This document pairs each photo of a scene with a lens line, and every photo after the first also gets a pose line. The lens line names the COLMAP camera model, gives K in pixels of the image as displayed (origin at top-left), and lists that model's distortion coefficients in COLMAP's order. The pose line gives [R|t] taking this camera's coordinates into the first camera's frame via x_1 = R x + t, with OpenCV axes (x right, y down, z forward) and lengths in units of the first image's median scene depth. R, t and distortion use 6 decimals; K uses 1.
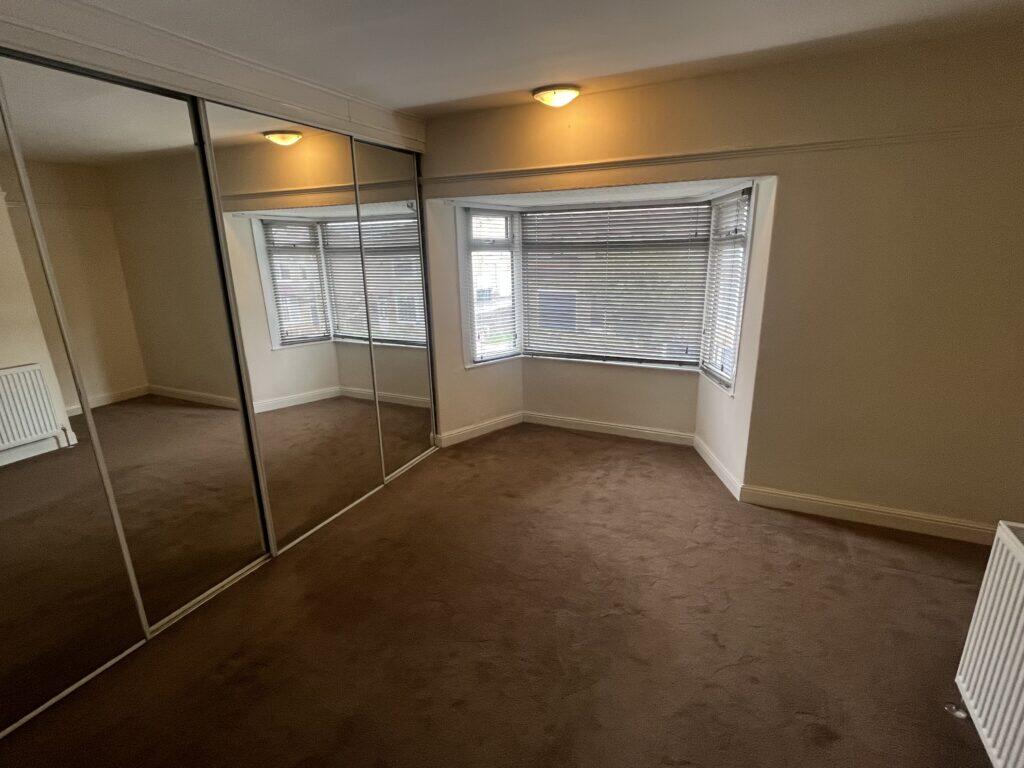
lens RADIAL K [[484.1, 0, 513.5], [0, 484.1, 383.3], [0, 0, 1]] dist [0.002761, 0.000109]
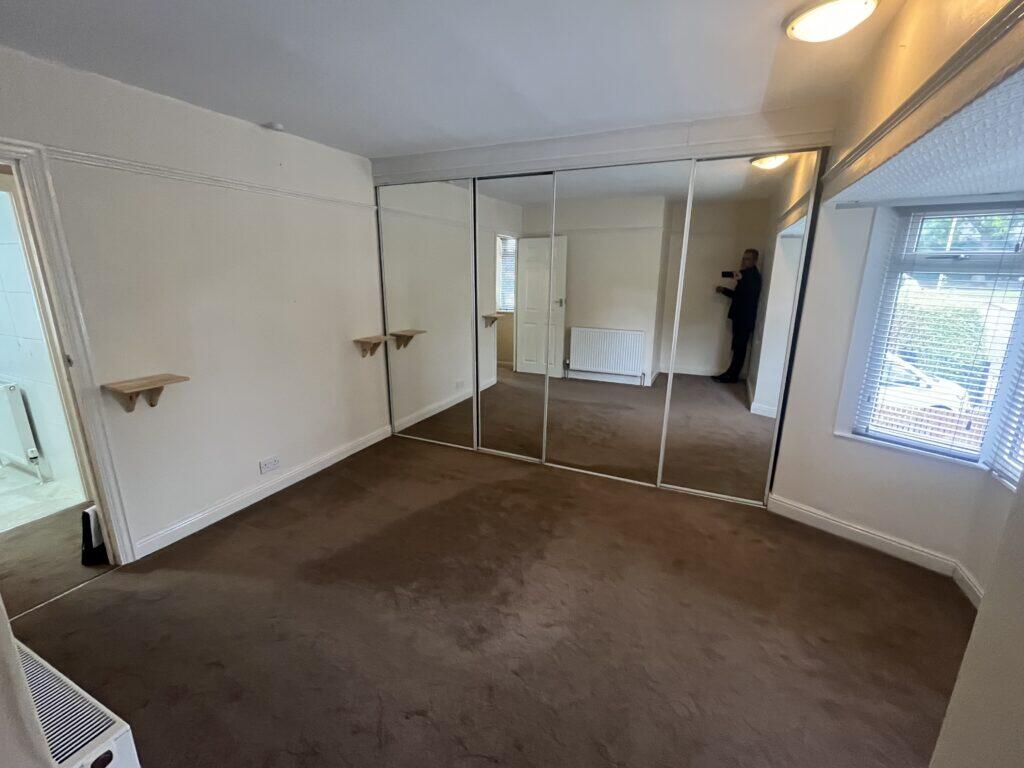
lens RADIAL K [[447.4, 0, 511.3], [0, 447.4, 384.0], [0, 0, 1]] dist [-0.000967, -0.000176]
pose [[0.000450, 0.269396, -0.963029, 0.524368], [-0.272772, 0.926543, 0.259062, -0.141340], [0.962079, 0.262570, 0.073900, 0.472320]]
